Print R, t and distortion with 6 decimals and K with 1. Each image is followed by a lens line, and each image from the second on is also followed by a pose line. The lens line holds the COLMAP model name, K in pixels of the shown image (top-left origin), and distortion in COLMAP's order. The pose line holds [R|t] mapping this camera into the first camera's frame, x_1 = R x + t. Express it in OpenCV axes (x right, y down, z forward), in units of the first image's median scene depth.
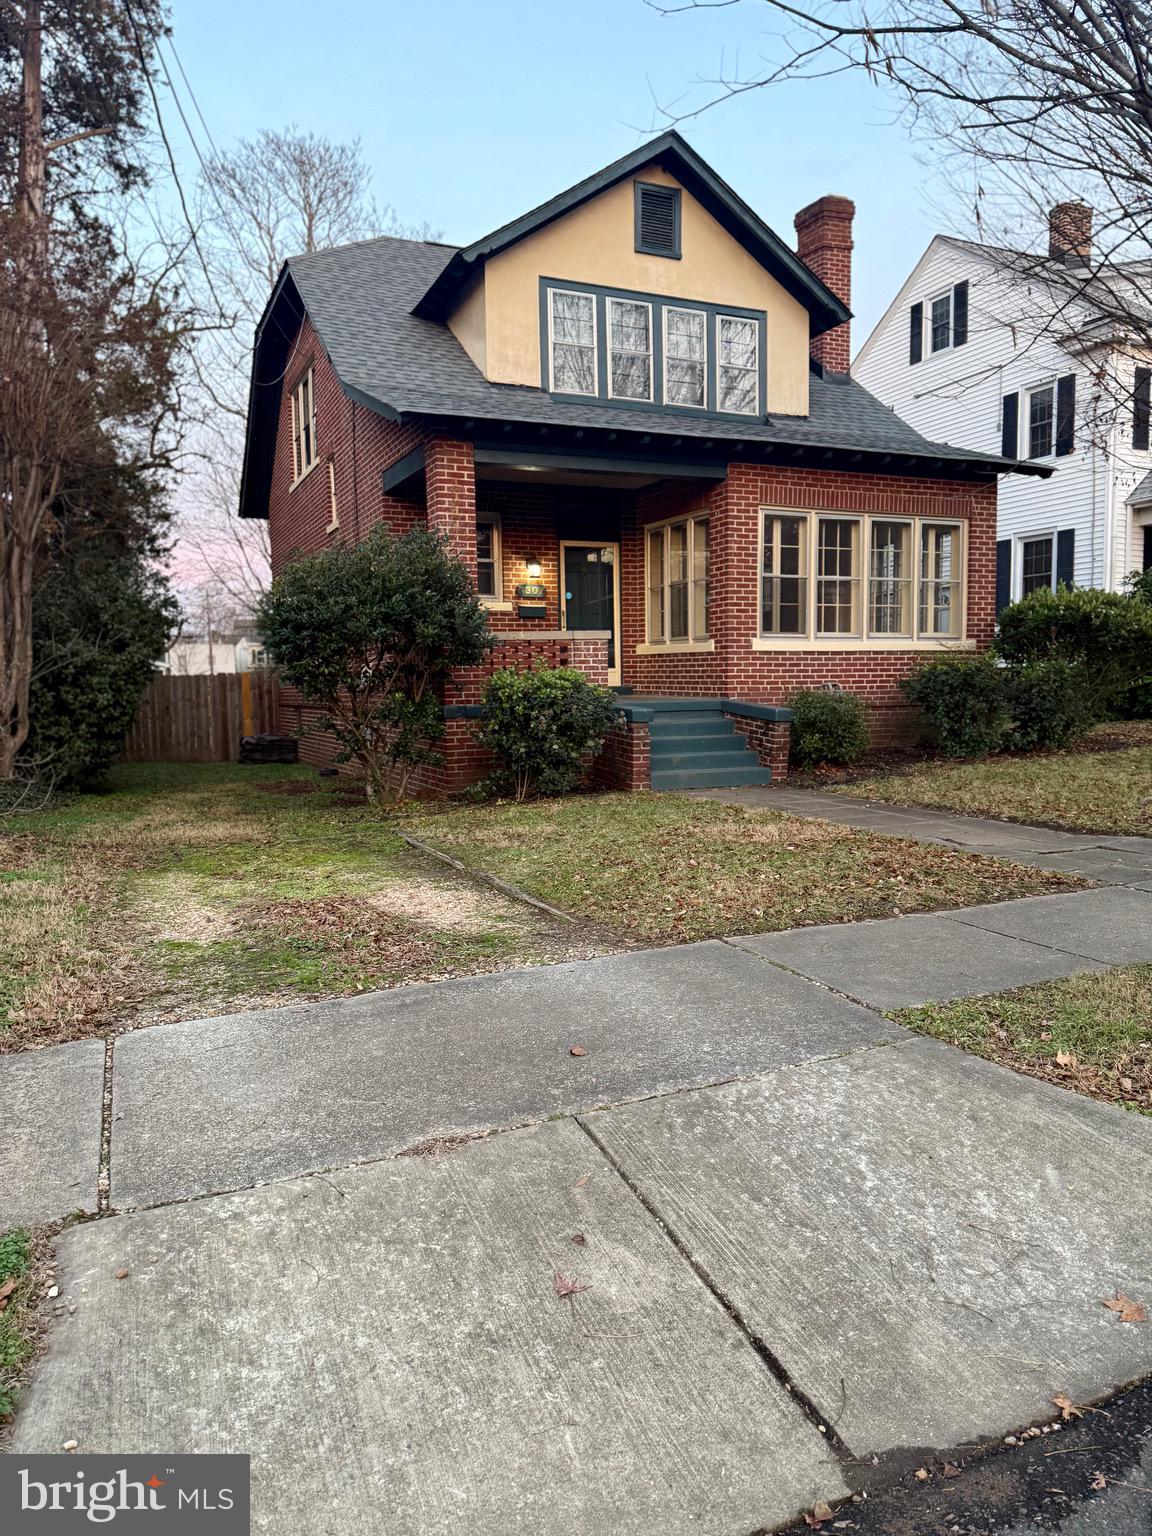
lens RADIAL K [[1087.8, 0, 587.4], [0, 1087.8, 775.3], [0, 0, 1]] dist [0.083288, -0.089560]
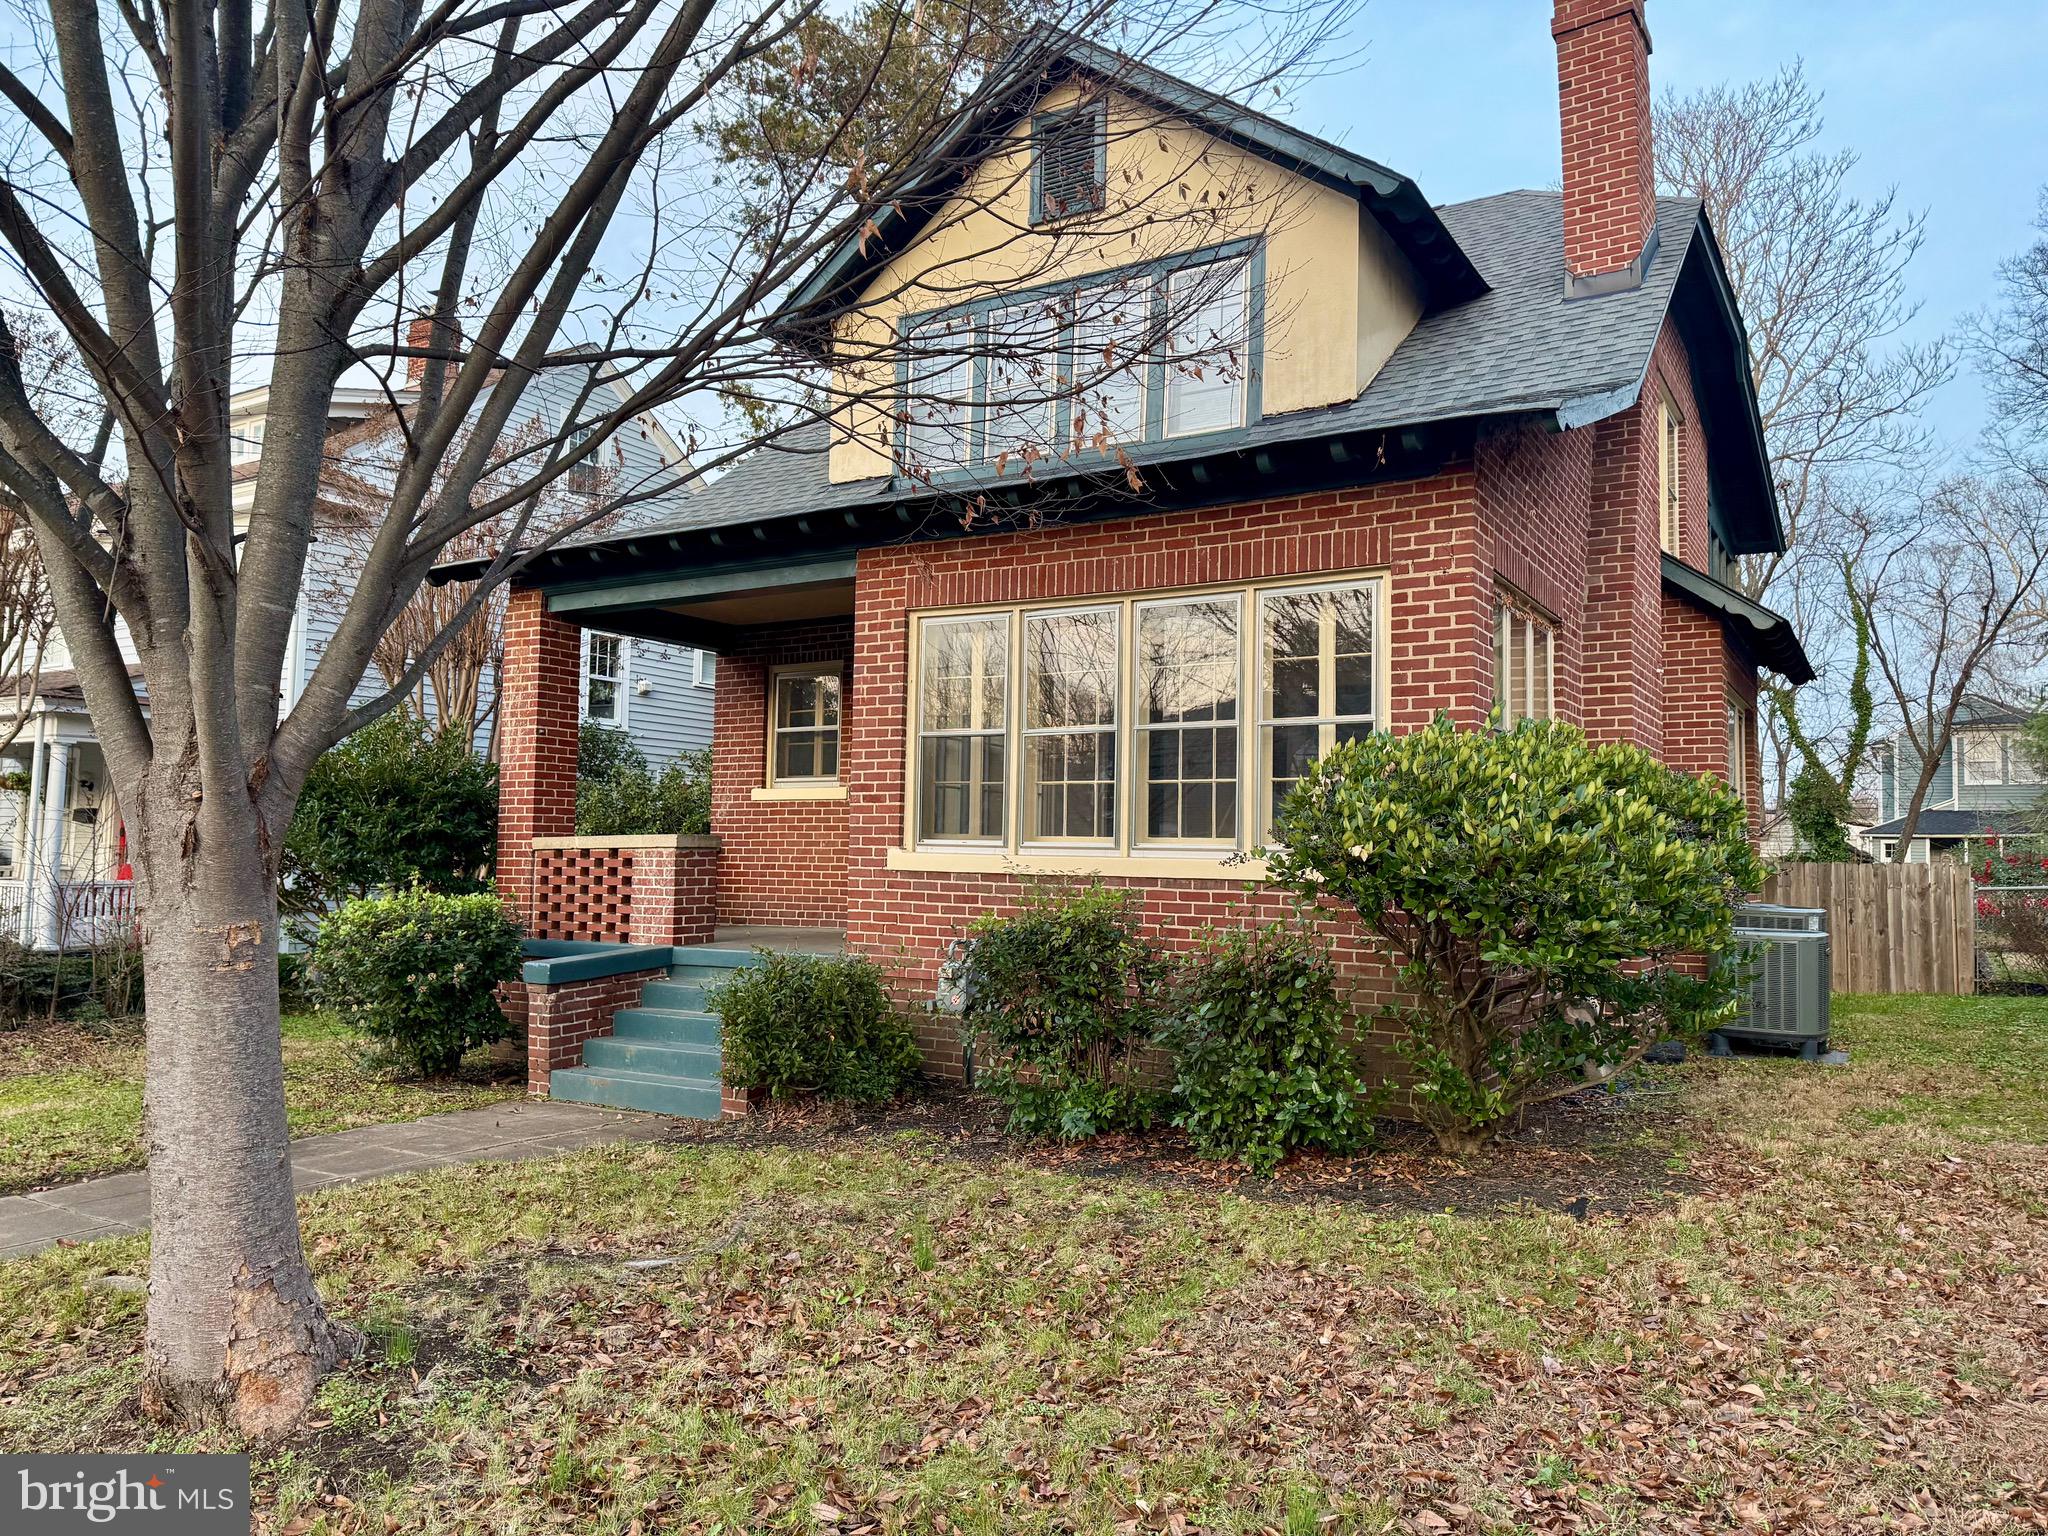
lens RADIAL K [[1450.4, 0, 1013.8], [0, 1450.4, 753.1], [0, 0, 1]] dist [0.083288, -0.089560]
pose [[0.548300, -0.039737, -0.835337, 0.781421], [-0.095451, 0.989369, -0.109716, -0.096375], [0.830817, 0.139891, 0.538678, 0.637327]]
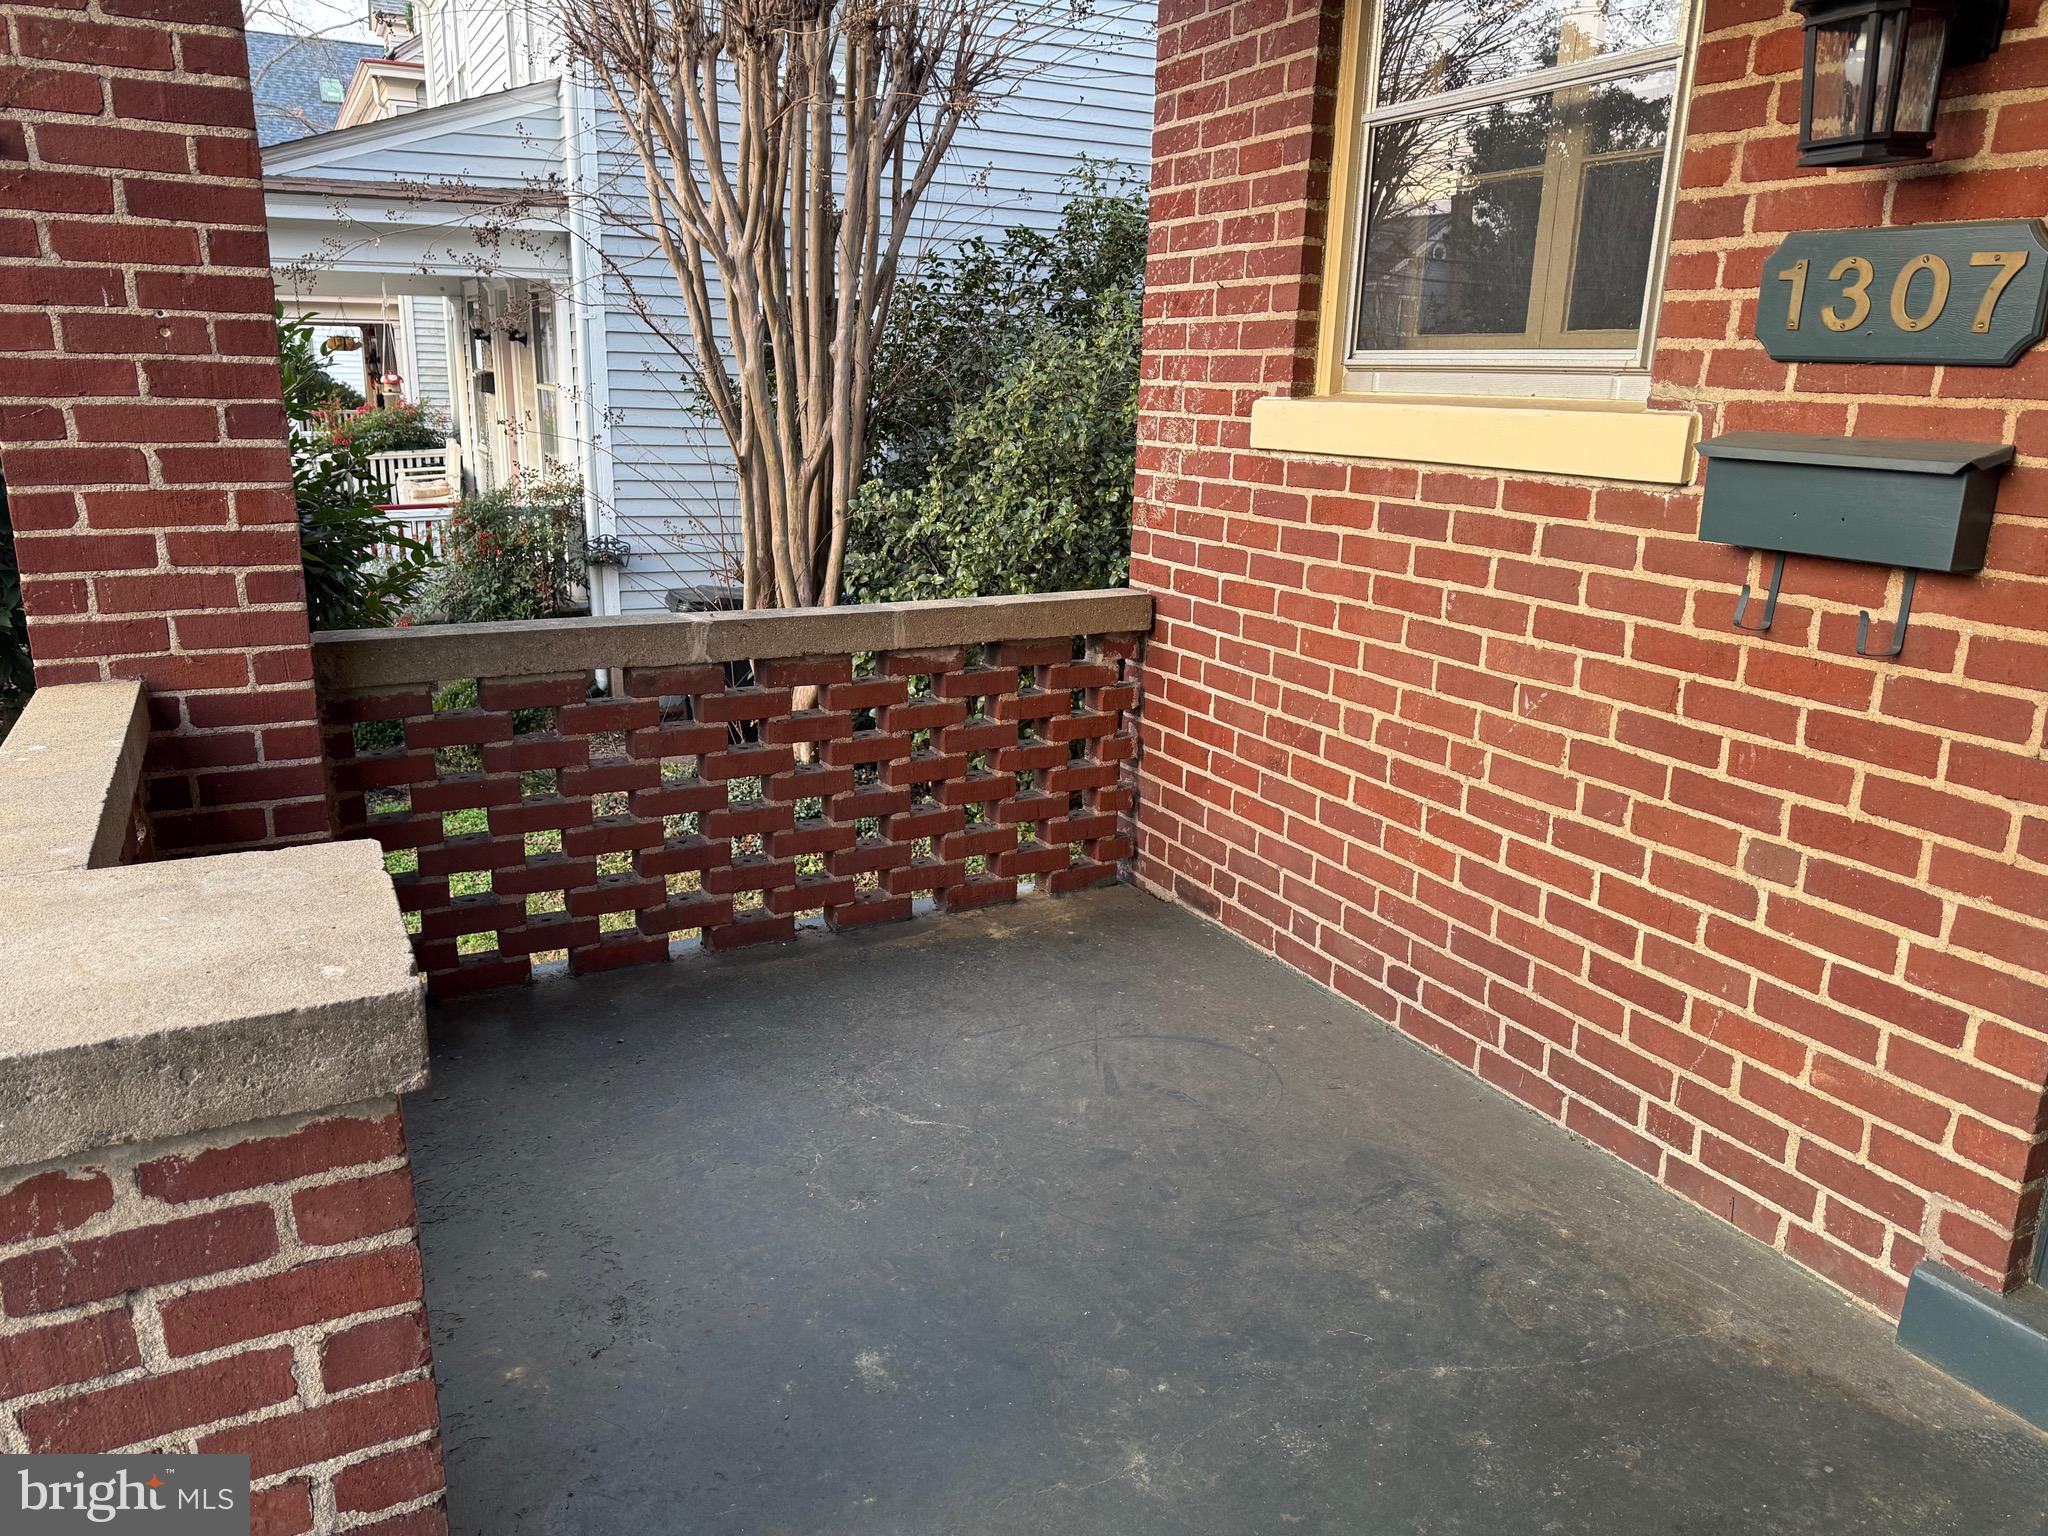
lens RADIAL K [[1450.4, 0, 1023.0], [0, 1450.4, 772.1], [0, 0, 1]] dist [0.083288, -0.089560]
pose [[0.056393, 0.277767, -0.958992, 0.092308], [-0.111820, 0.956234, 0.270393, -0.166149], [0.992127, 0.091986, 0.084985, 0.976674]]
